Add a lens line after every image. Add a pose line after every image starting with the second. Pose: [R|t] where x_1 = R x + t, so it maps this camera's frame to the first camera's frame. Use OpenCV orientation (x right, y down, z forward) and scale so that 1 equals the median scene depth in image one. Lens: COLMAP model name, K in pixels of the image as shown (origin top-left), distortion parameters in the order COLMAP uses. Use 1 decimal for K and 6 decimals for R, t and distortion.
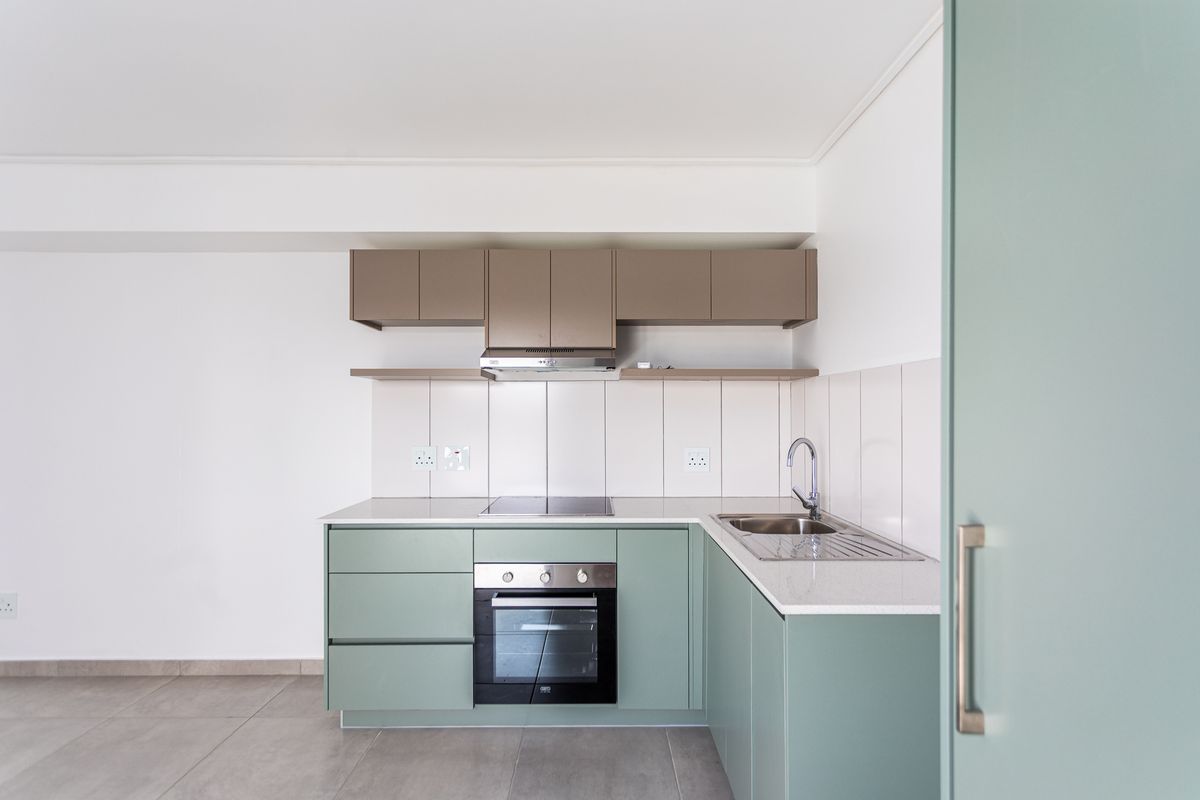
lens RADIAL K [[592.6, 0, 598.4], [0, 592.6, 411.4], [0, 0, 1]] dist [0.003159, 0.002041]
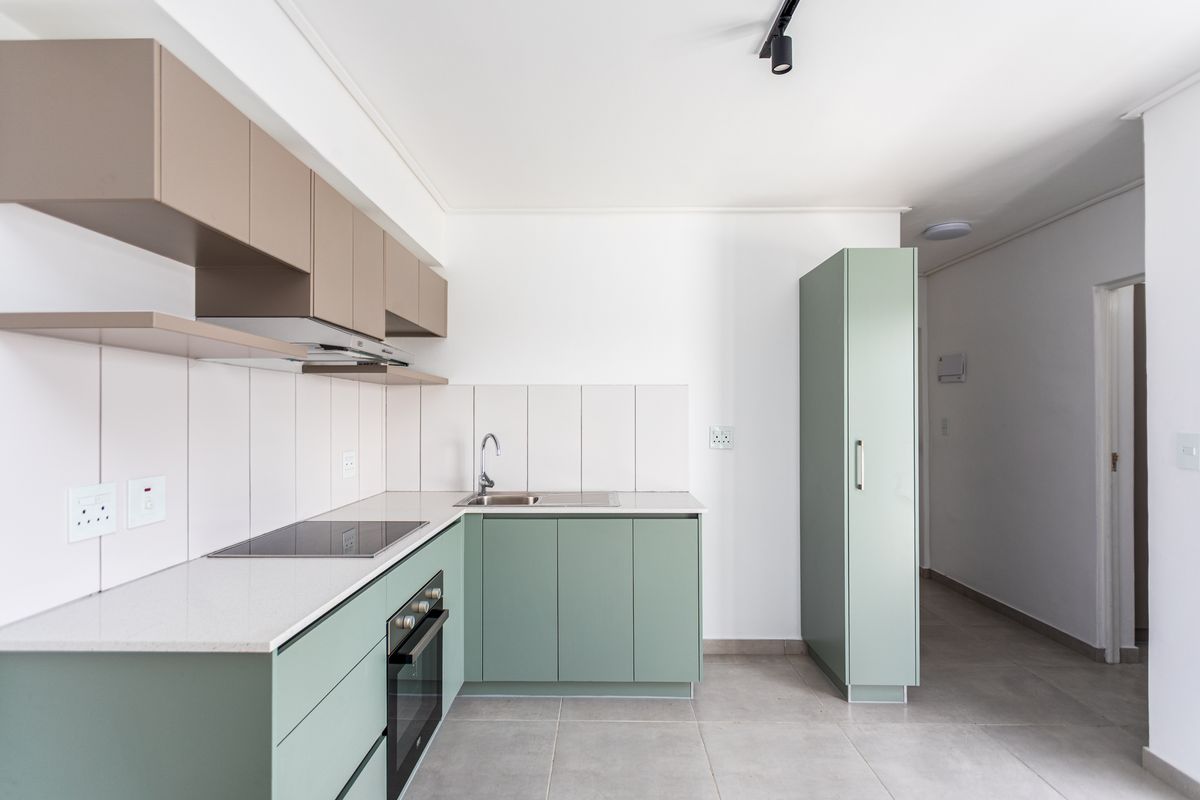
lens RADIAL K [[591.4, 0, 600.0], [0, 591.4, 400.0], [0, 0, 1]] dist [-0.001450, 0.000346]
pose [[0.024715, 0.024564, 0.999393, -0.759625], [0.006489, 0.999673, -0.024731, 0.004804], [-0.999673, 0.007097, 0.024548, 0.582243]]
